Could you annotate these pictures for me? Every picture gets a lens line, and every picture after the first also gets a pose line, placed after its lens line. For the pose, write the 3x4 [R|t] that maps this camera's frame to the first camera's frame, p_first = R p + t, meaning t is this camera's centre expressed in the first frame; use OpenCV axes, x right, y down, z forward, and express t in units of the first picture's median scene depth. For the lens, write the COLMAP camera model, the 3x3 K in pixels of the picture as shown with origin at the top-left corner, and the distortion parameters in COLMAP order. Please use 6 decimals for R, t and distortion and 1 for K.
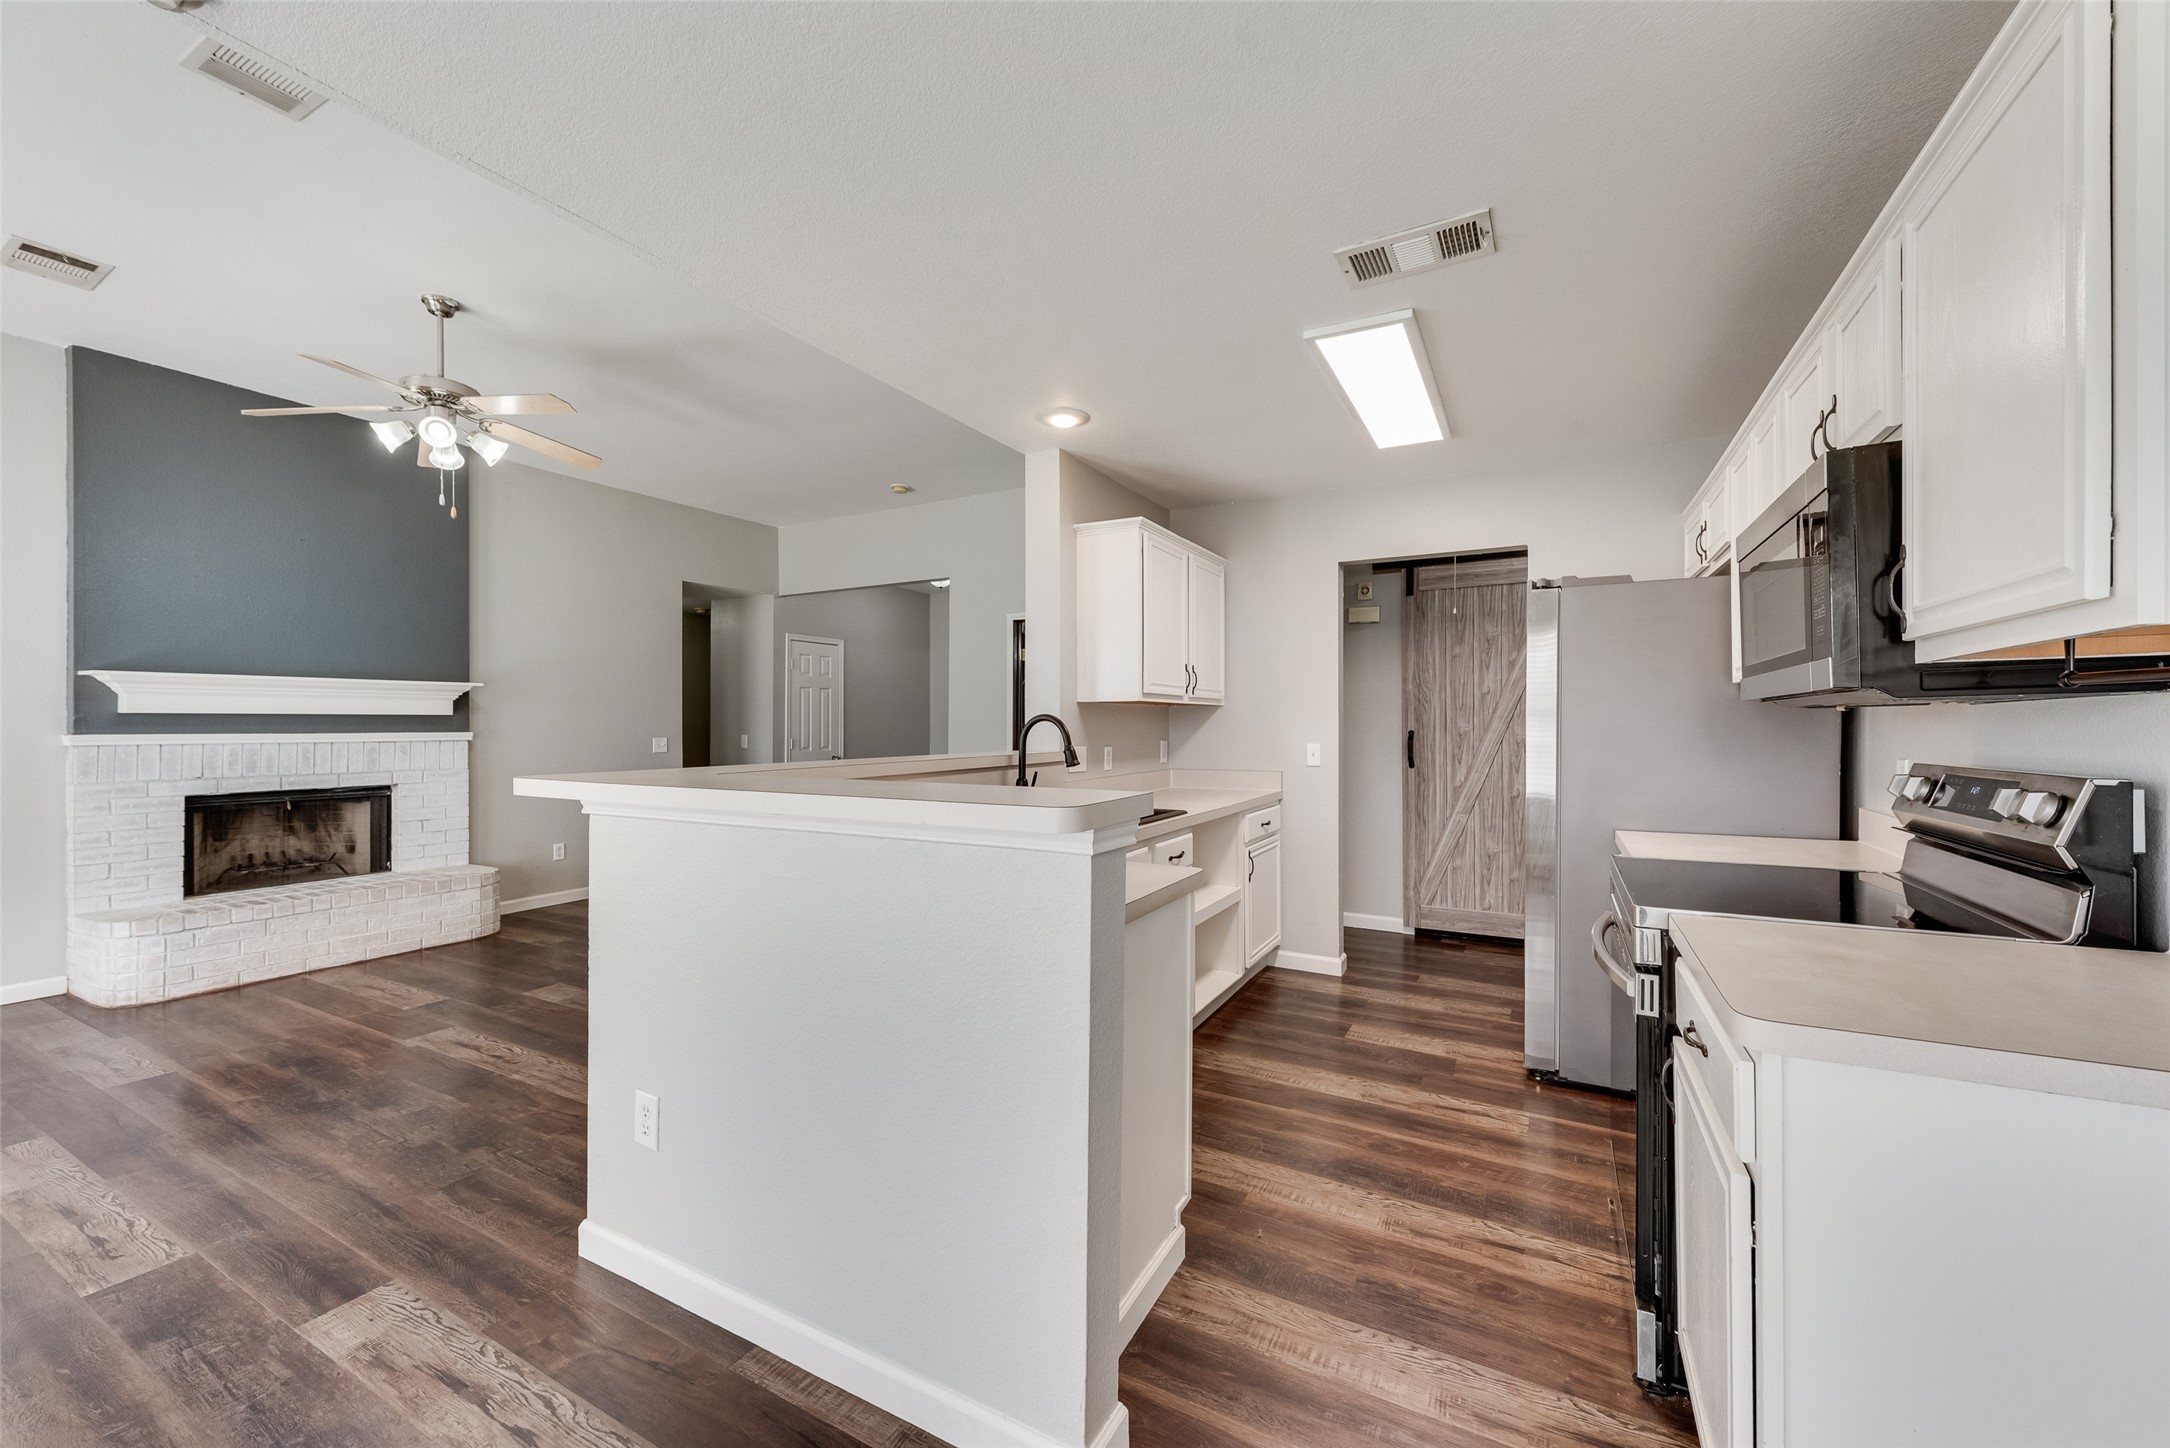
lens RADIAL K [[856.0, 0, 1097.8], [0, 856.0, 721.6], [0, 0, 1]] dist [0.001850, -0.001601]
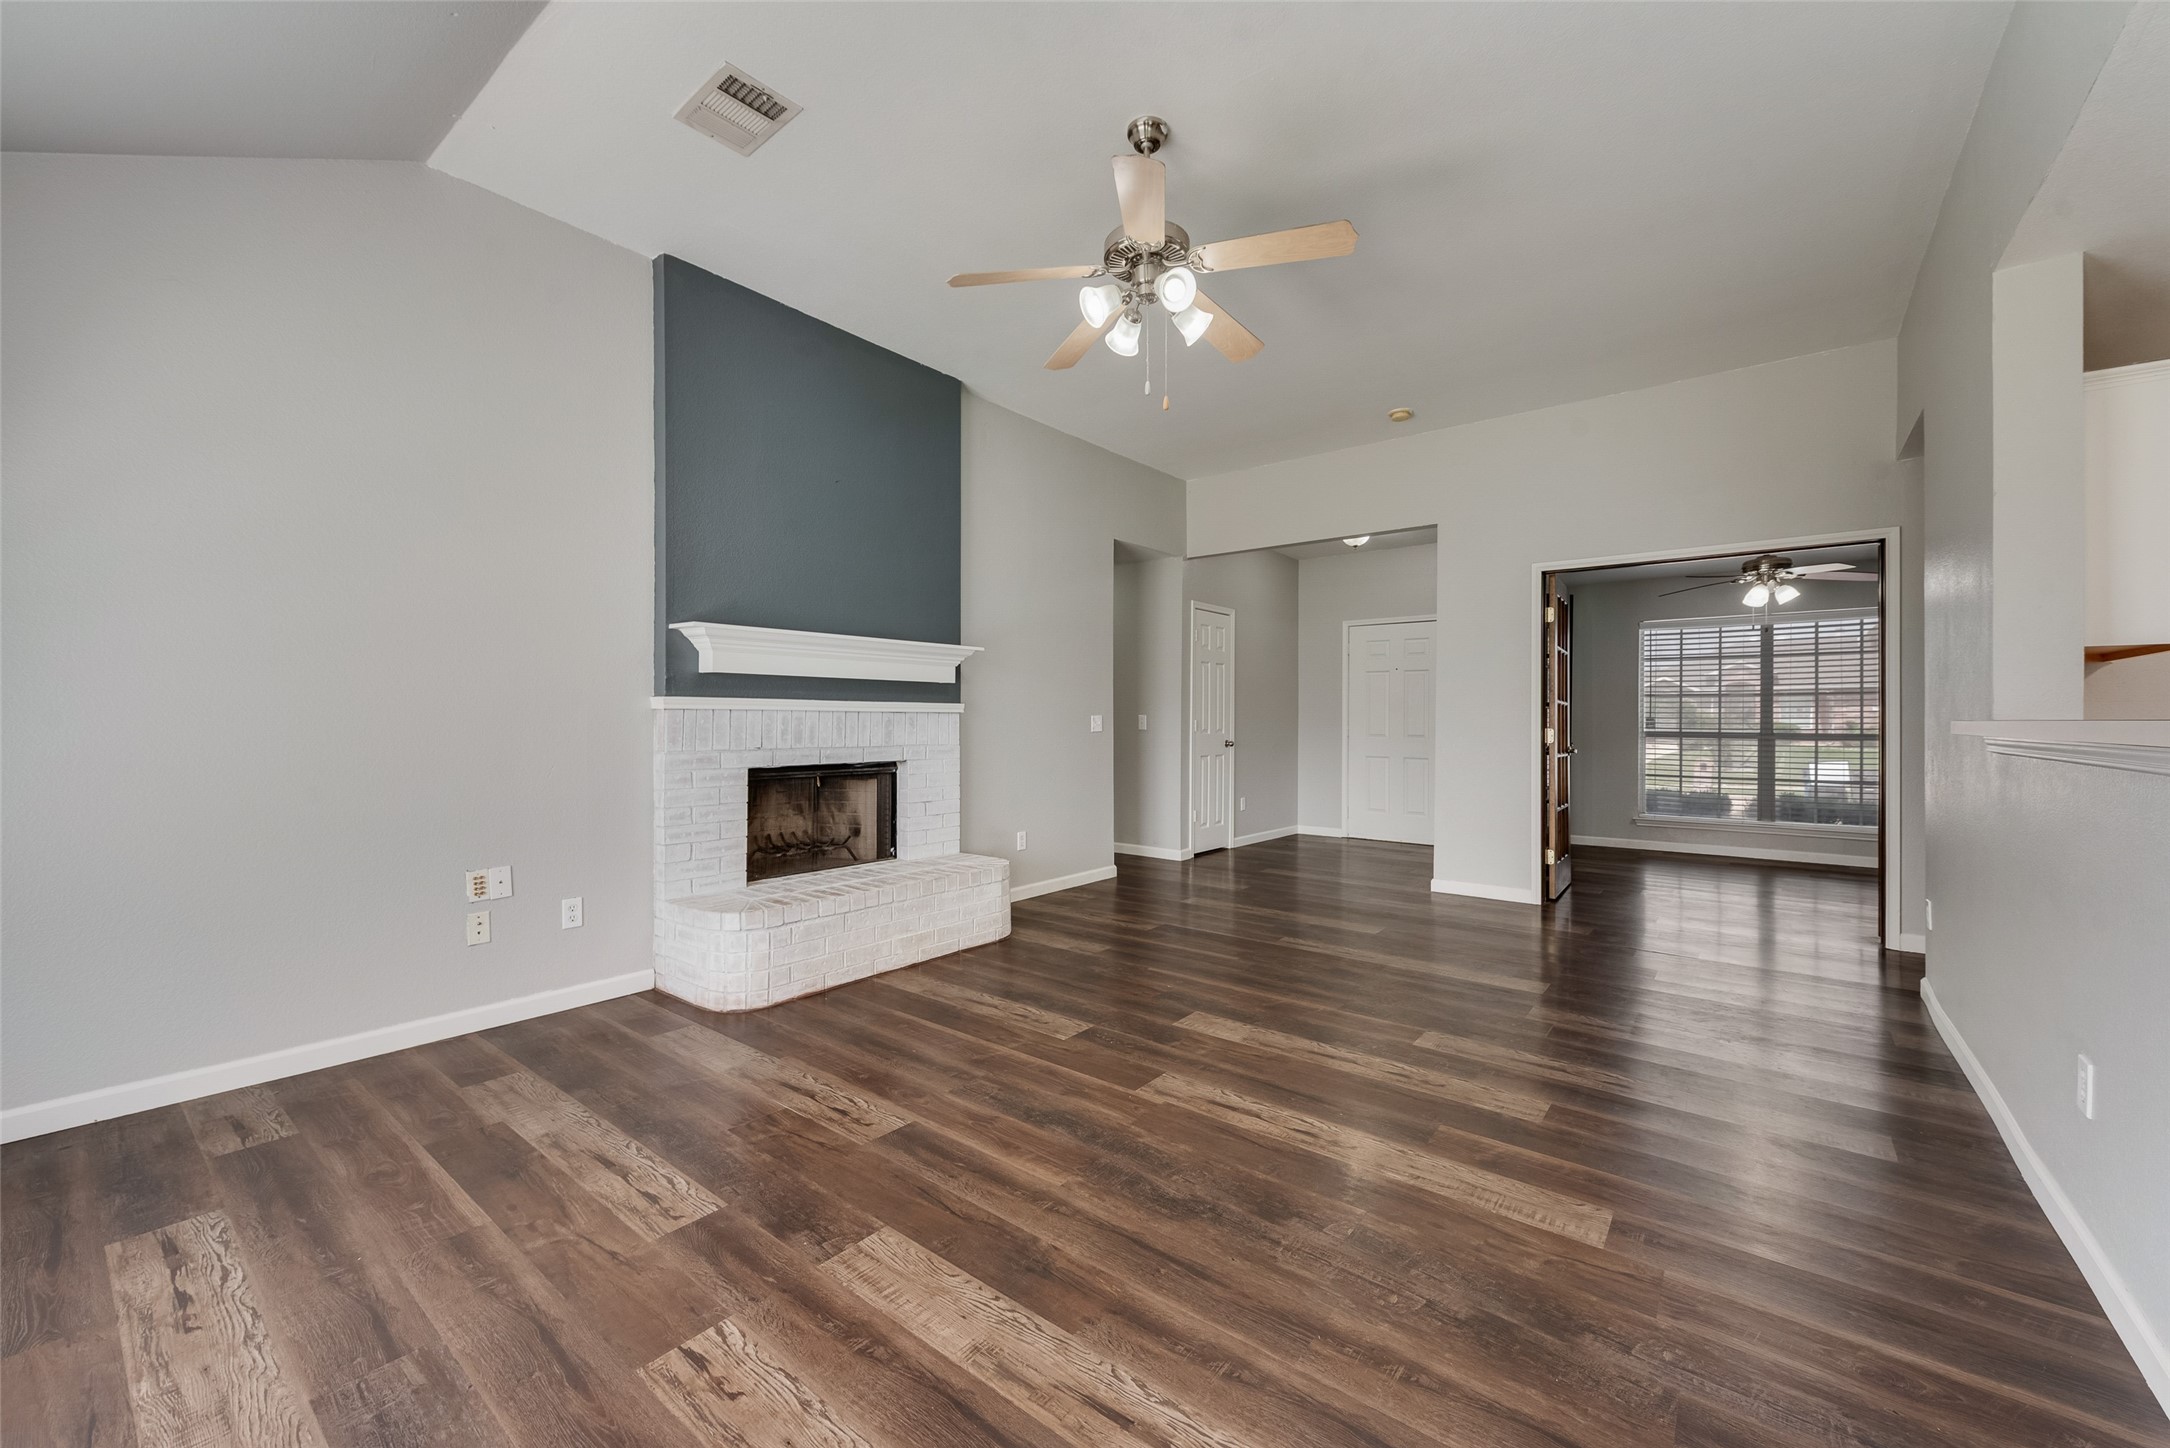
lens RADIAL K [[856.0, 0, 1080.7], [0, 856.0, 718.4], [0, 0, 1]] dist [0.001850, -0.001601]
pose [[0.984266, 0.006681, -0.176564, -0.588817], [-0.006169, 0.999975, 0.003446, 0.031163], [0.176583, -0.002303, 0.984283, 0.197598]]
